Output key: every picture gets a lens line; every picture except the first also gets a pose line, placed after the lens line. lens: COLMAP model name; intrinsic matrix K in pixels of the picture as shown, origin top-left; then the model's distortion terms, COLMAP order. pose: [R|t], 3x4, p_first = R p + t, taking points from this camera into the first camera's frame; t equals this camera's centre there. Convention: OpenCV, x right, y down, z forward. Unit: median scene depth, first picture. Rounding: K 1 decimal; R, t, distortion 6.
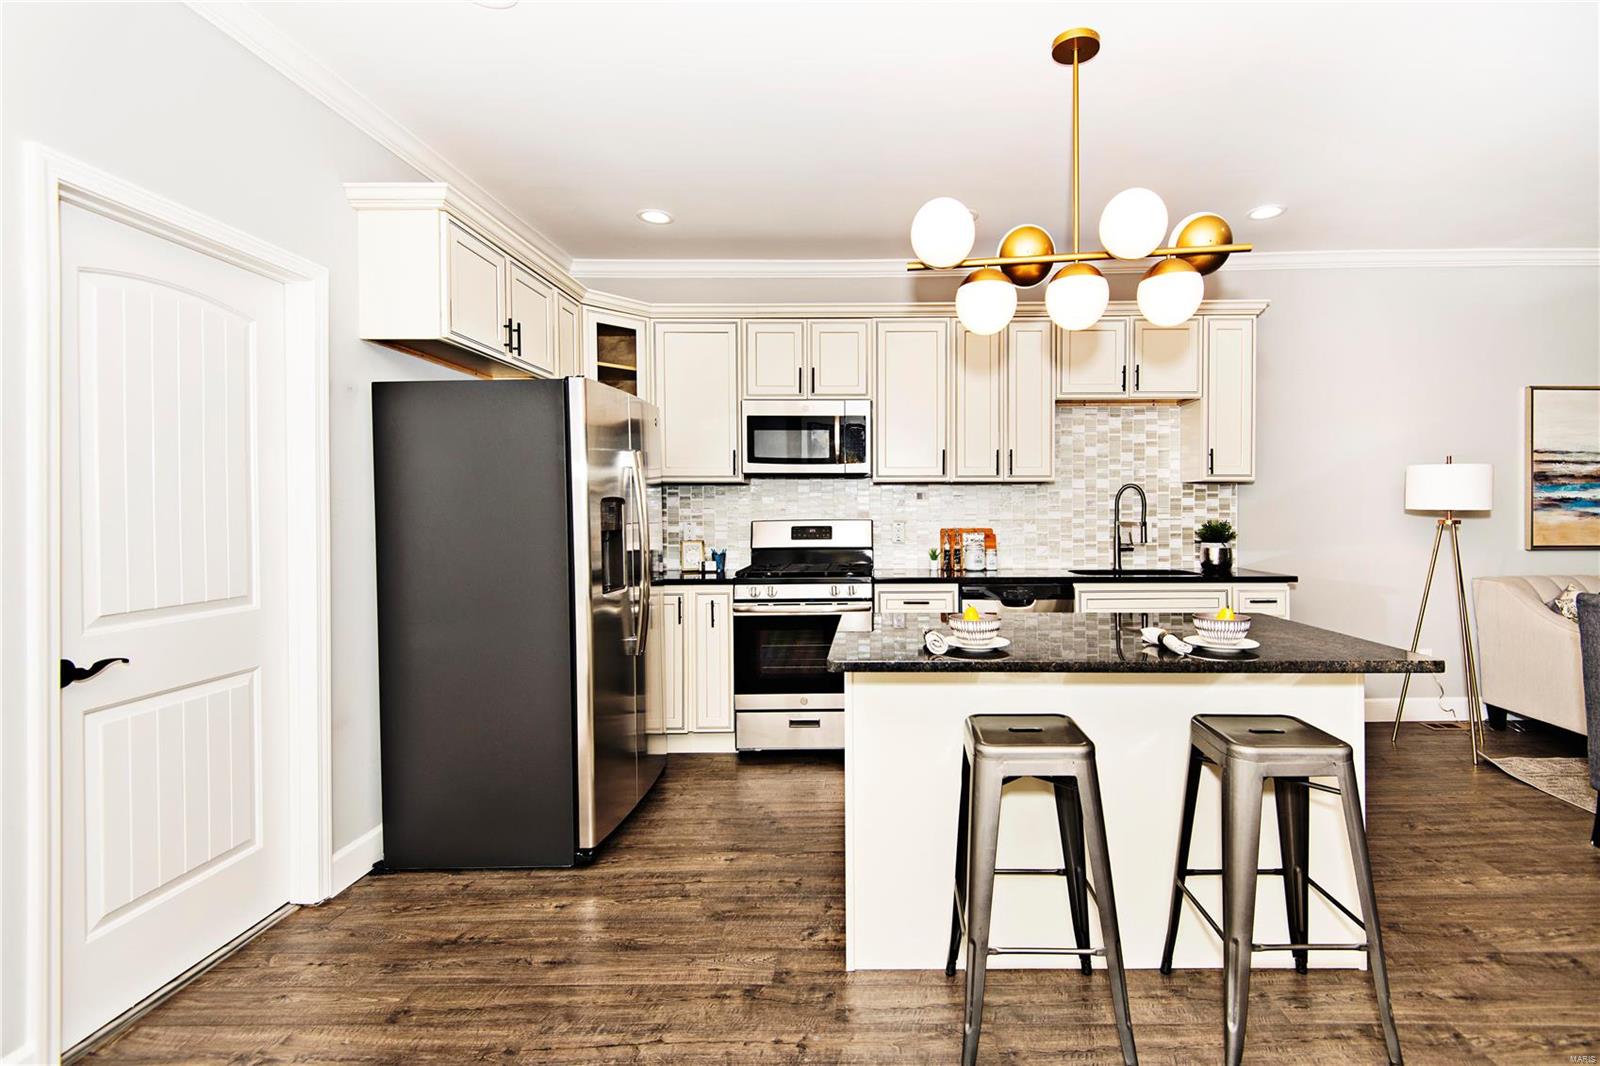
lens RADIAL K [[753.0, 0, 976.3], [0, 753.0, 518.6], [0, 0, 1]] dist [0.001914, 0.008602]
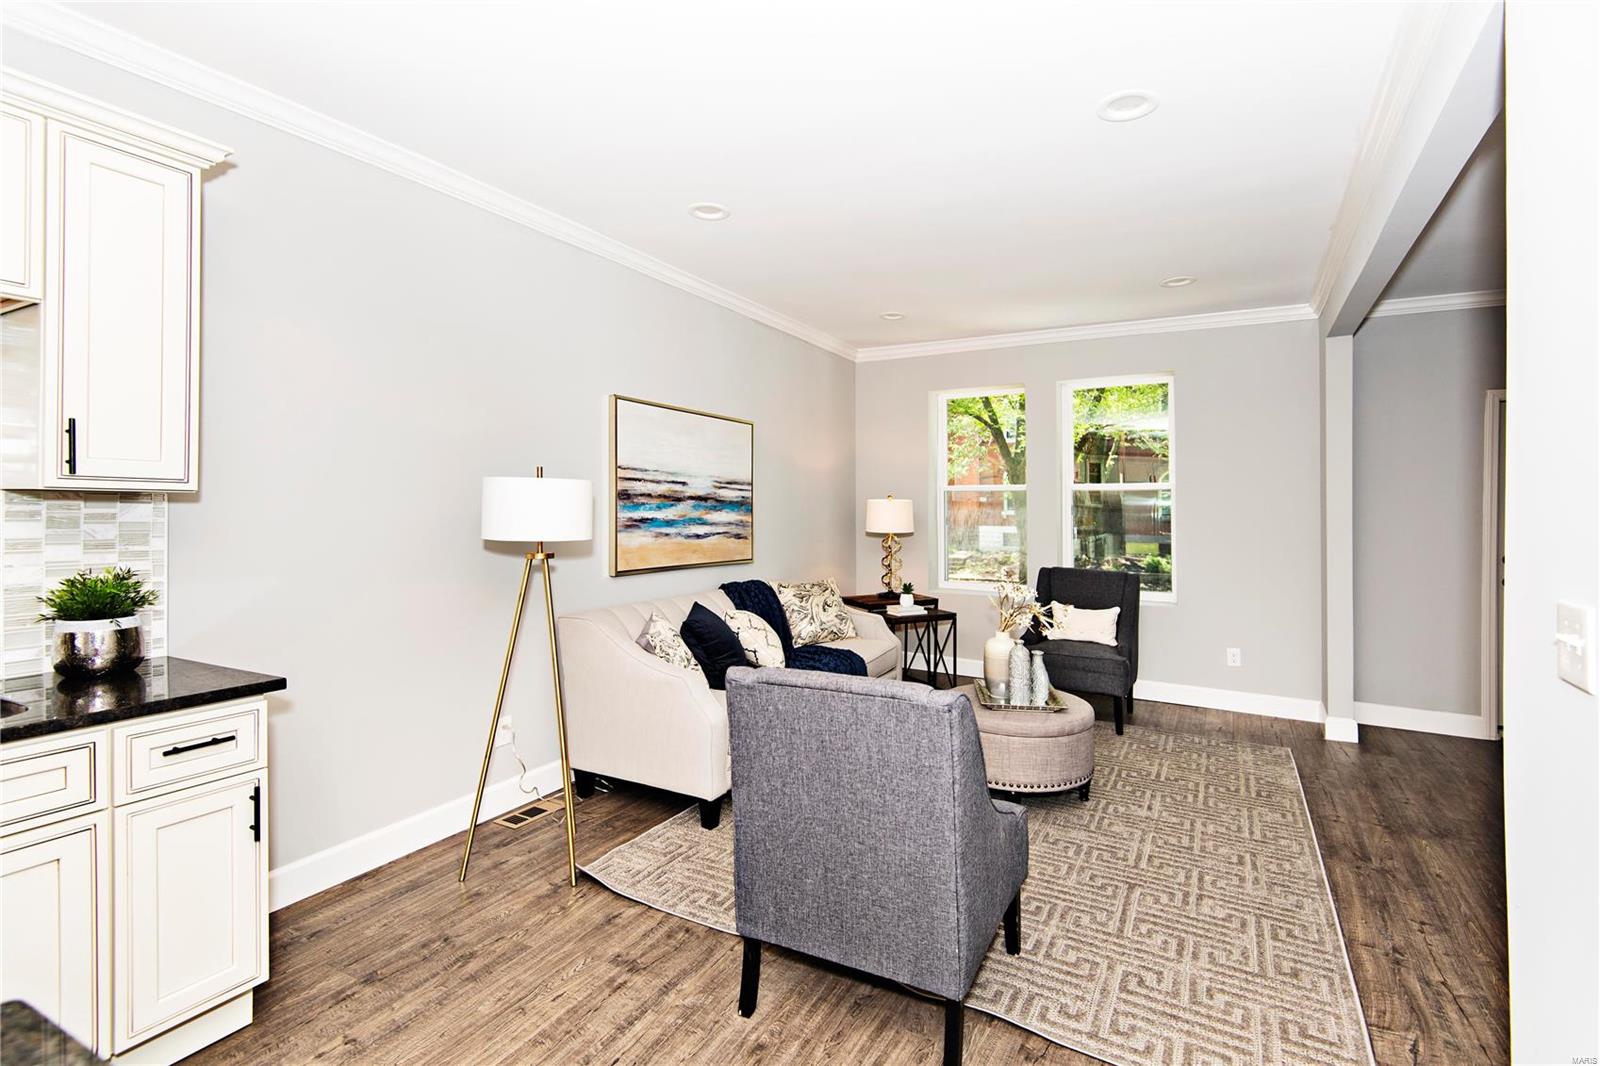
lens RADIAL K [[682.5, 0, 856.8], [0, 682.5, 496.3], [0, 0, 1]] dist [0.003457, -0.009212]
pose [[0.502545, 0.023155, 0.864241, 0.189225], [0.002814, 0.999592, -0.028418, -0.031855], [-0.864546, 0.016714, 0.502275, 0.369011]]
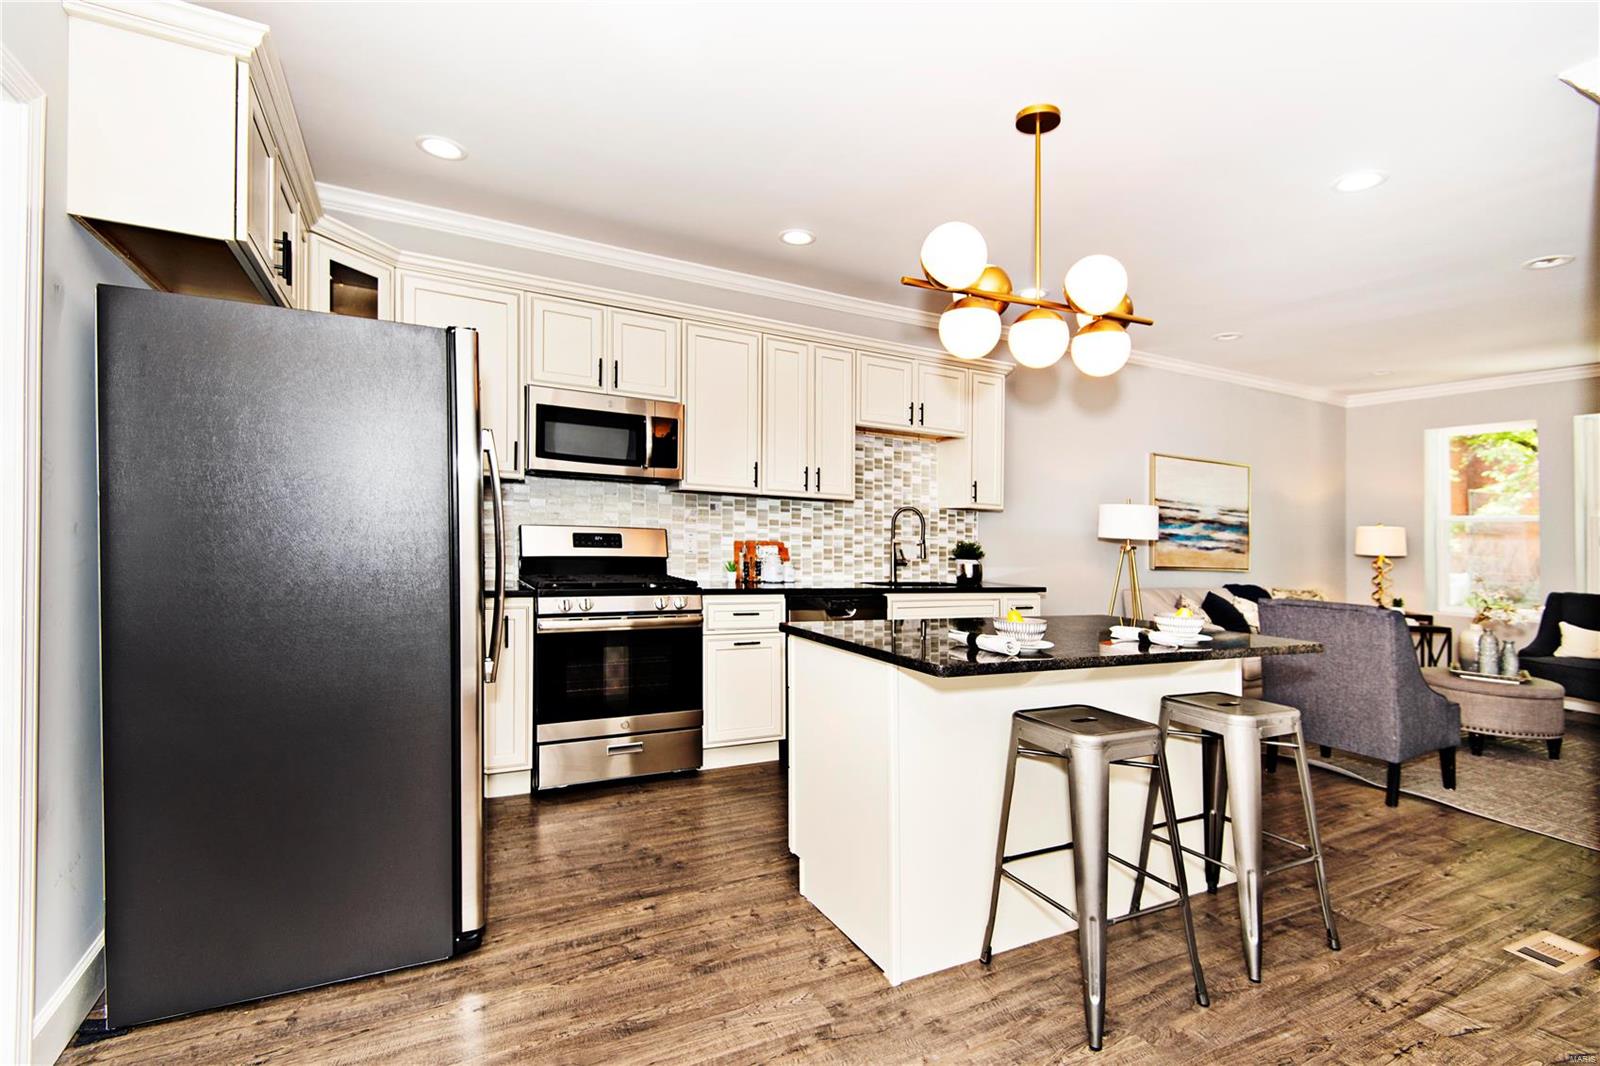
lens RADIAL K [[682.0, 0, 907.3], [0, 682.0, 529.0], [0, 0, 1]] dist [0.054585, -0.028782]
pose [[0.890961, 0.040237, 0.452293, -0.260726], [-0.030992, 0.999132, -0.027834, 0.016504], [-0.453020, 0.010782, 0.891435, 0.084998]]
